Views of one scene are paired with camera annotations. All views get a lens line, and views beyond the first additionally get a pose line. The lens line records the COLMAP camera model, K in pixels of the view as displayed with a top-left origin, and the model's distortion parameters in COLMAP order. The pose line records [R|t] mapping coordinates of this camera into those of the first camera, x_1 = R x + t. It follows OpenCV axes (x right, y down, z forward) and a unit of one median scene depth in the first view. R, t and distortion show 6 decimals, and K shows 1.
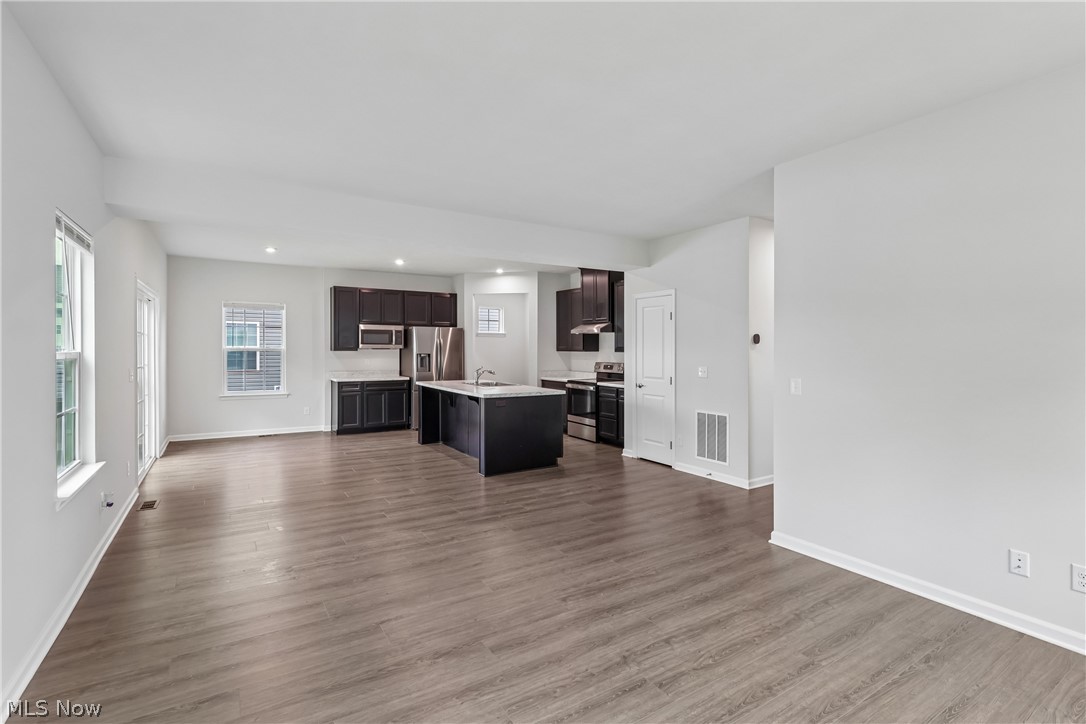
lens RADIAL K [[513.8, 0, 539.4], [0, 513.8, 346.8], [0, 0, 1]] dist [0.003298, 0.000732]
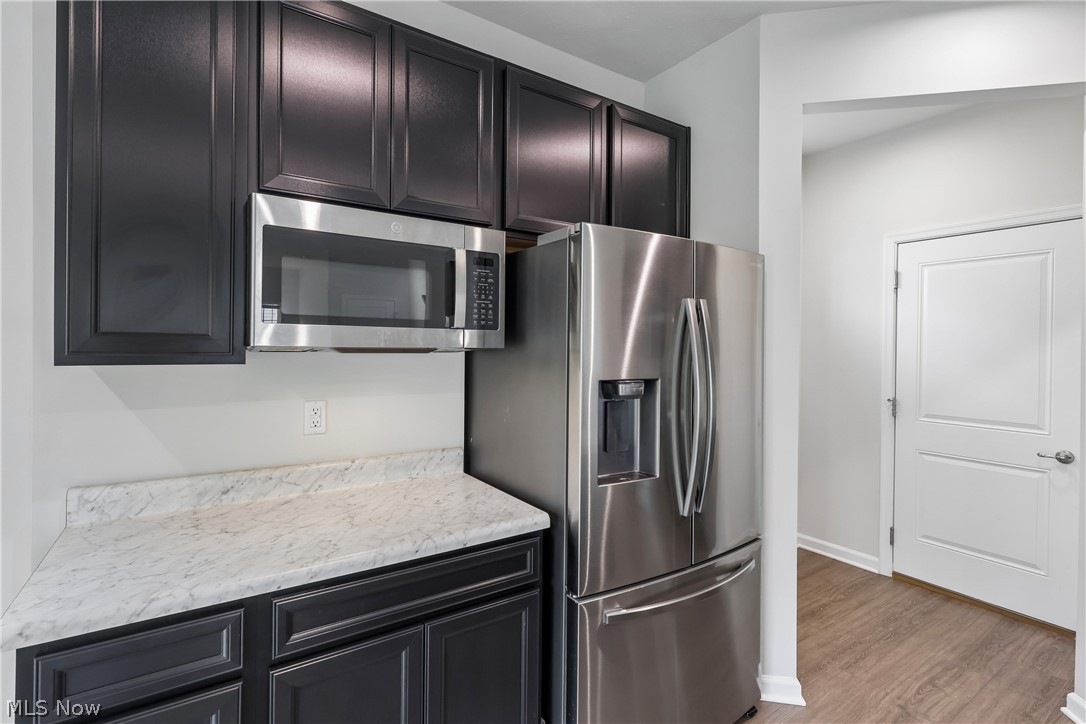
lens RADIAL K [[513.8, 0, 539.4], [0, 513.8, 346.8], [0, 0, 1]] dist [0.003298, 0.000732]
pose [[0.997106, 0.013091, 0.074886, -0.269091], [-0.012980, 0.999914, -0.001958, 0.002176], [-0.074905, 0.000981, 0.997190, 0.820207]]
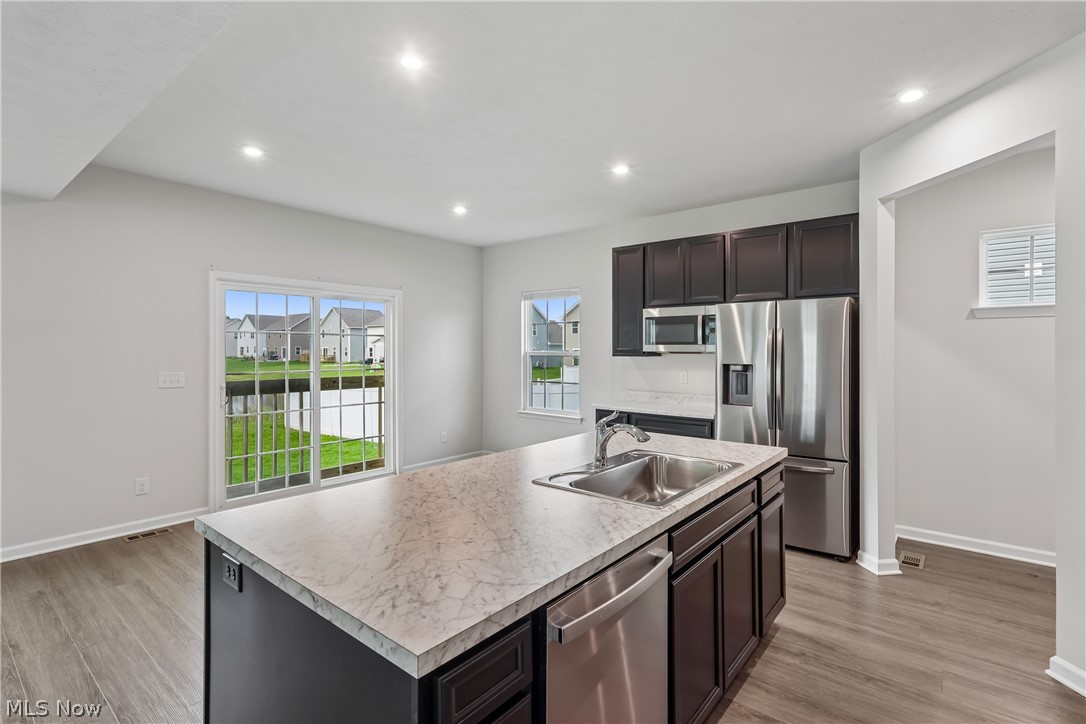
lens RADIAL K [[513.8, 0, 539.4], [0, 513.8, 346.8], [0, 0, 1]] dist [0.003298, 0.000732]
pose [[0.332497, -0.005528, -0.943088, 0.128889], [0.000826, 0.999984, -0.005571, 0.000459], [0.943104, 0.001073, 0.332497, 0.695657]]
